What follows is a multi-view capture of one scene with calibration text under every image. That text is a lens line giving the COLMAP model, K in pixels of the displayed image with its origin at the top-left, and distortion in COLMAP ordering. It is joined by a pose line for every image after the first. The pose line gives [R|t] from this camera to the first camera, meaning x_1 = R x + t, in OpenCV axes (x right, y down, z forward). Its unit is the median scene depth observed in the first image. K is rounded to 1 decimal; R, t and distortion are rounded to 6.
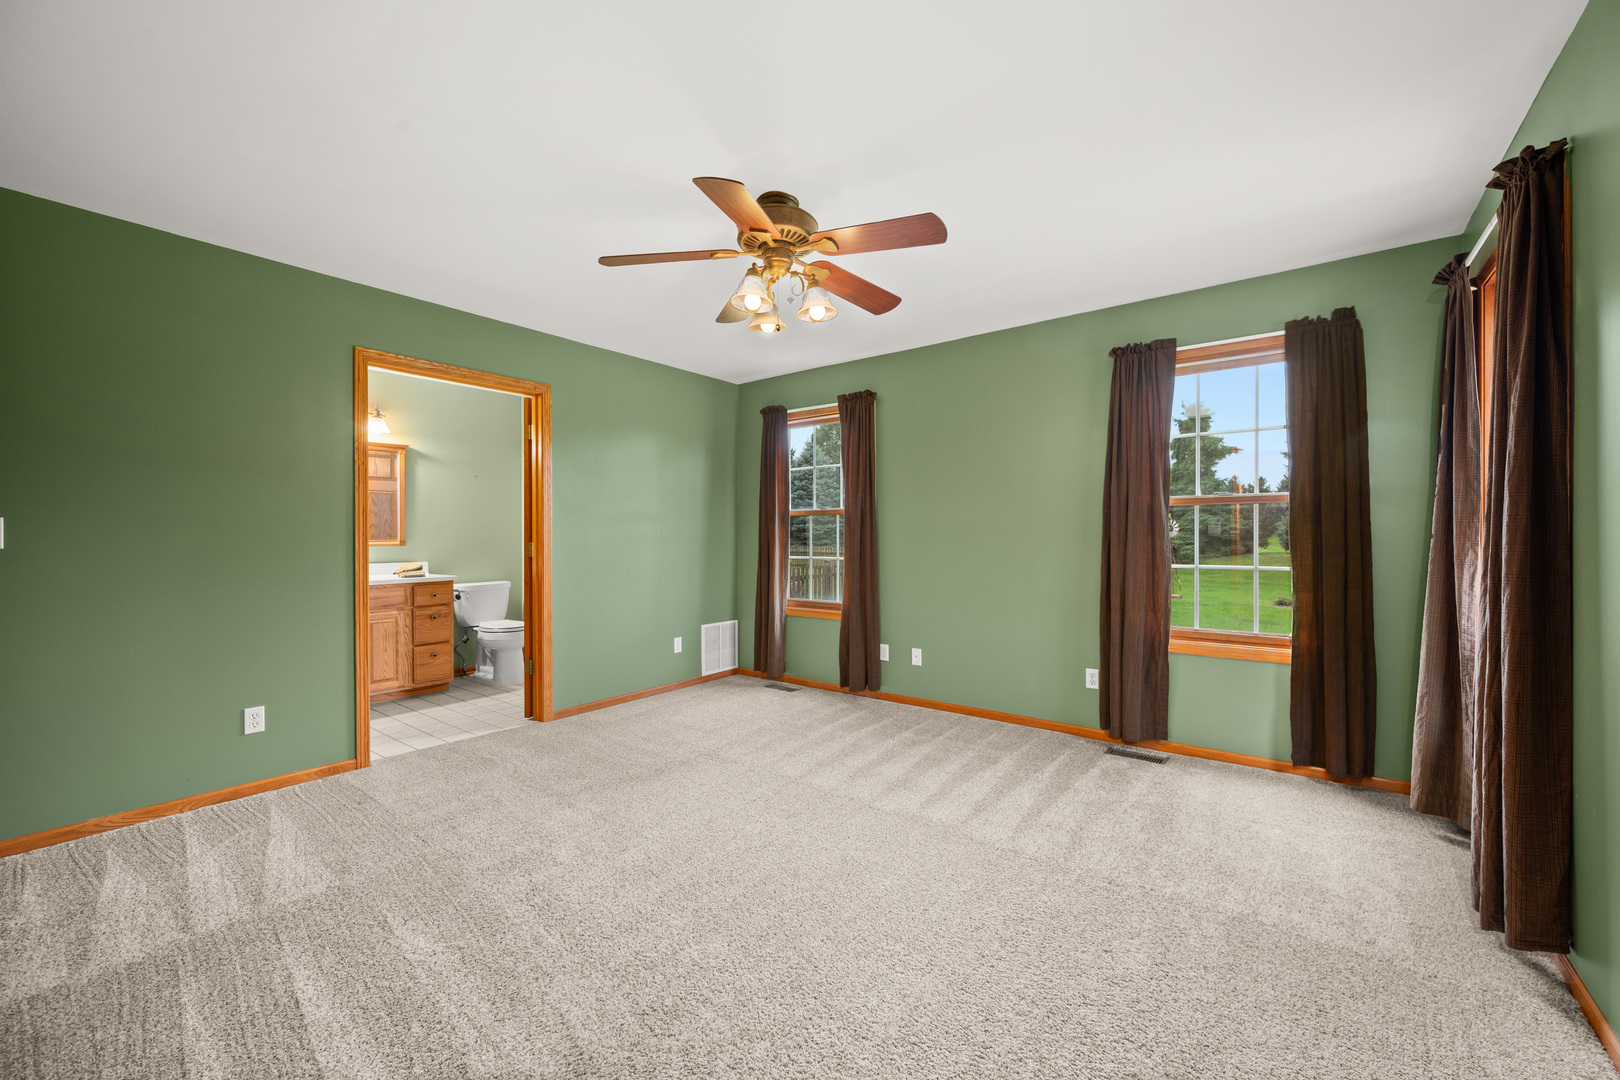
lens RADIAL K [[638.2, 0, 810.4], [0, 638.2, 542.6], [0, 0, 1]] dist [-0.003321, 0.001289]
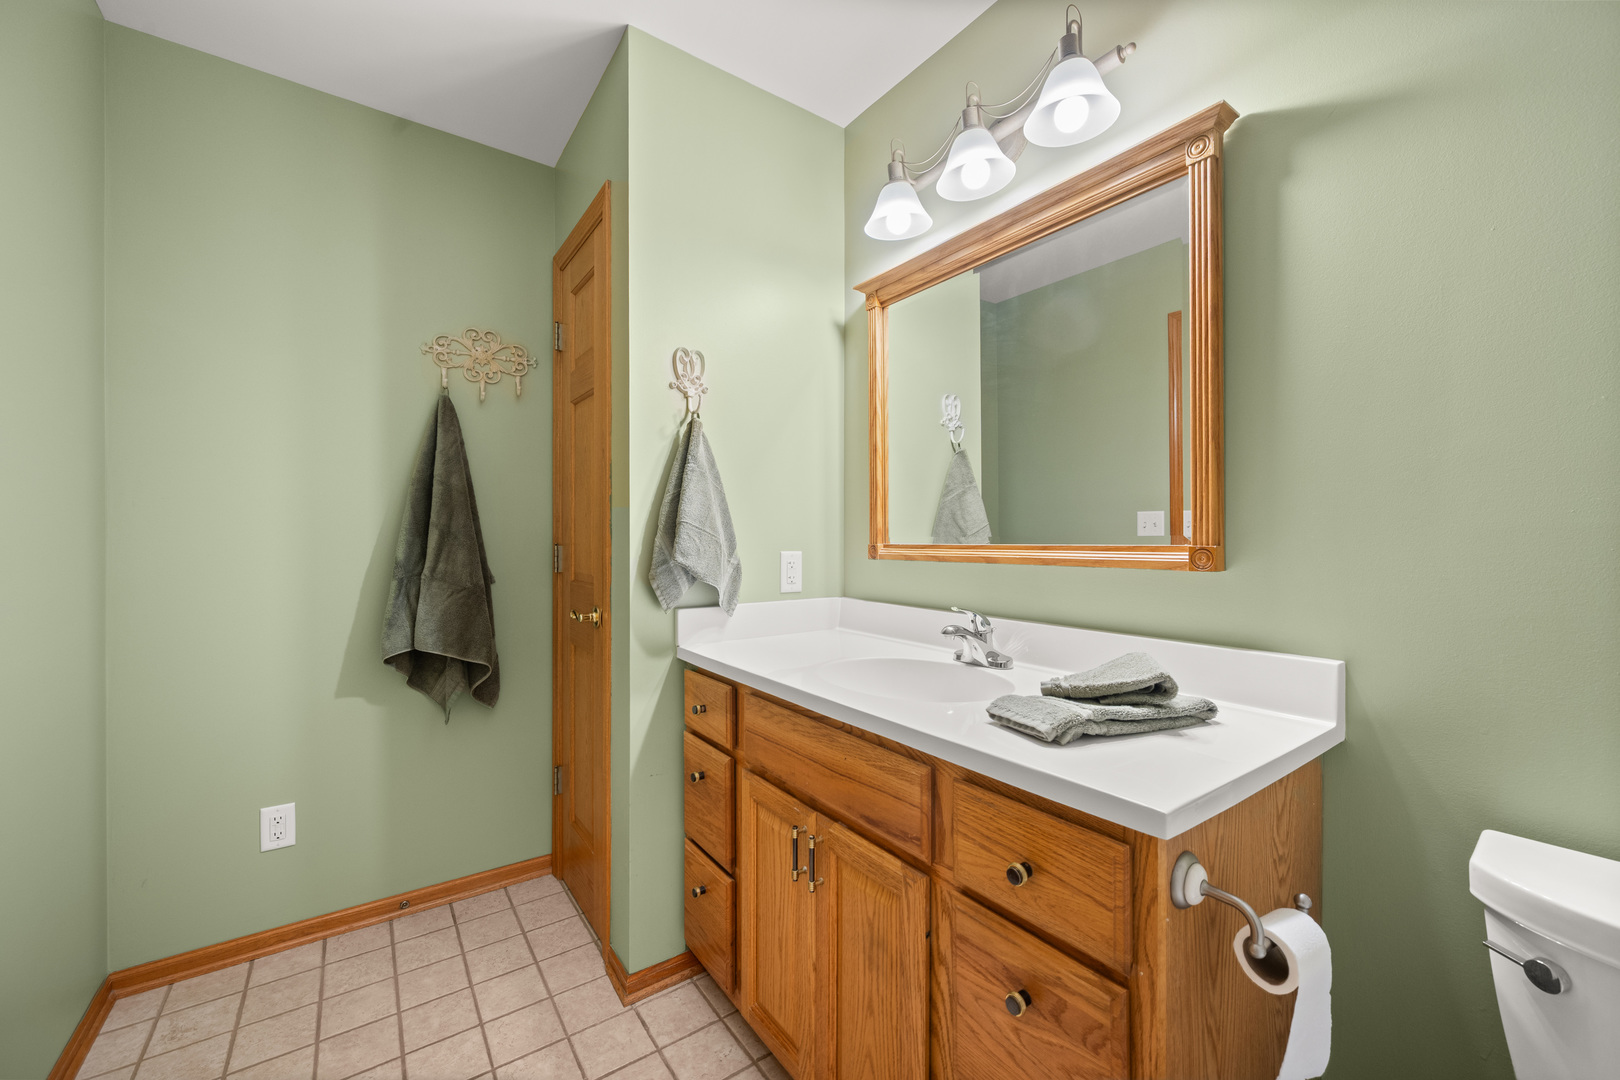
lens RADIAL K [[638.2, 0, 813.2], [0, 638.2, 533.2], [0, 0, 1]] dist [-0.003321, 0.001289]
pose [[-0.298433, -0.011829, -0.954357, -0.387656], [-0.003846, 0.999930, -0.011191, -0.005434], [0.954423, 0.000330, -0.298457, 0.939020]]
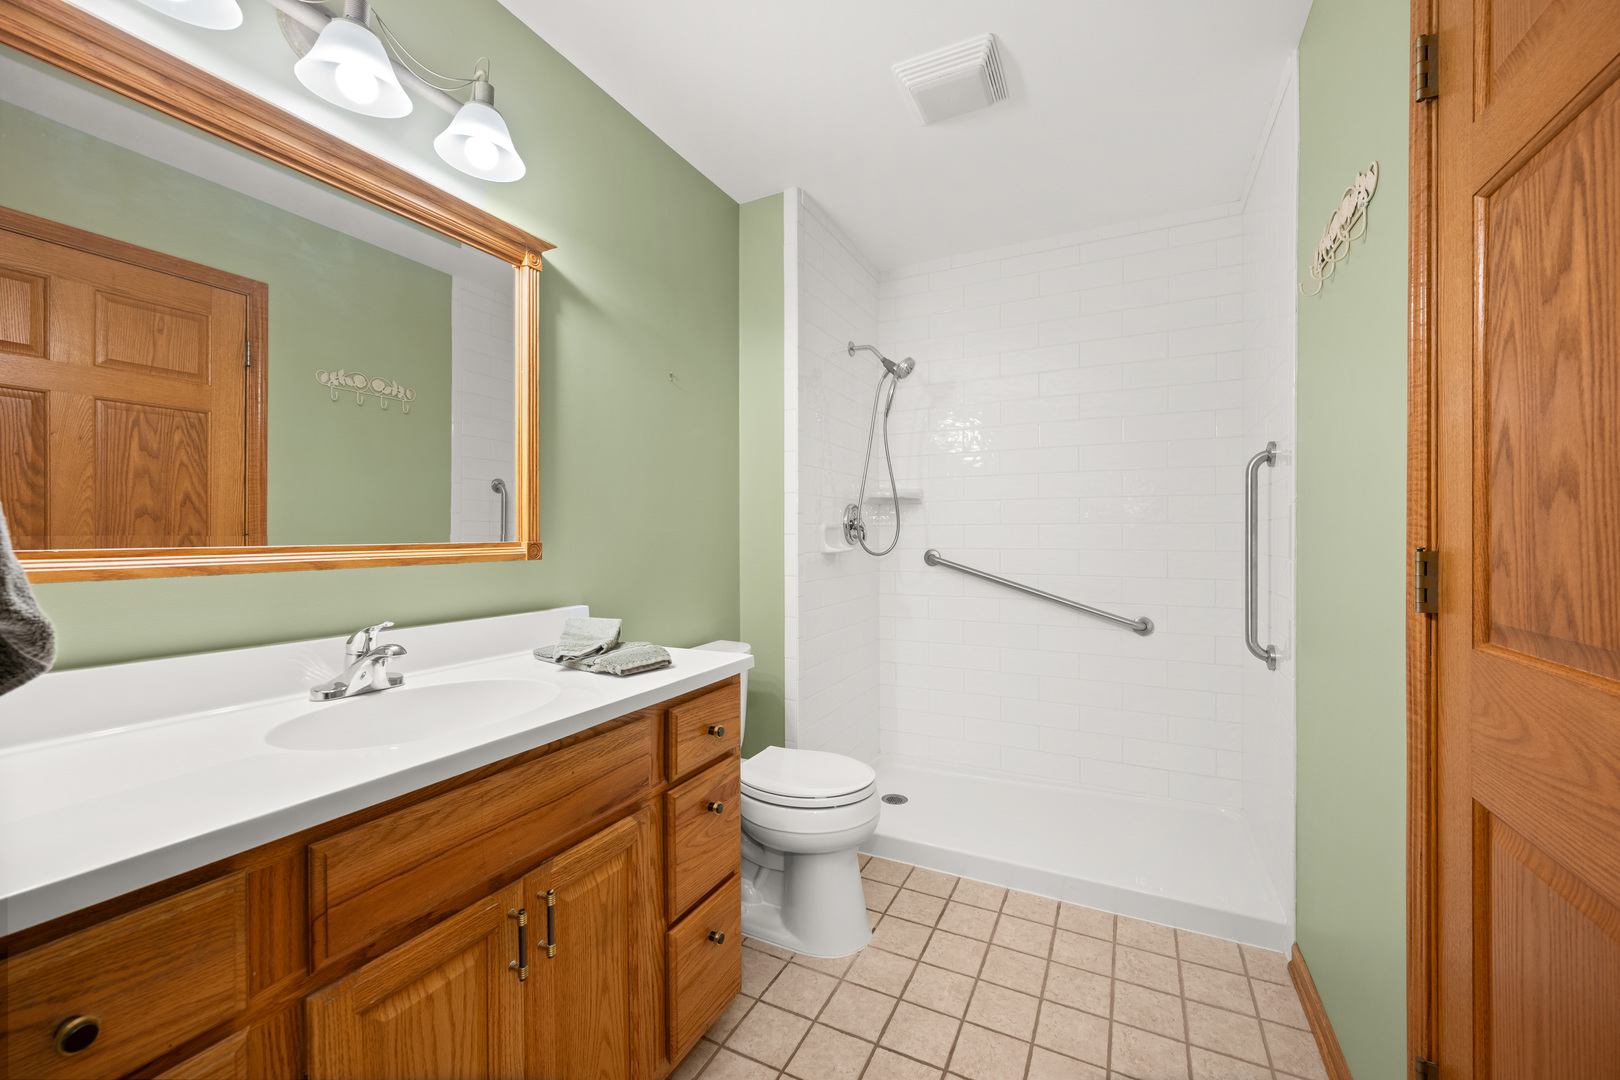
lens RADIAL K [[638.2, 0, 808.4], [0, 638.2, 536.5], [0, 0, 1]] dist [-0.003321, 0.001289]
pose [[0.983528, -0.010071, 0.180474, -0.565499], [0.010059, 0.999949, 0.000980, -0.005477], [-0.180475, 0.000851, 0.983579, 0.665882]]
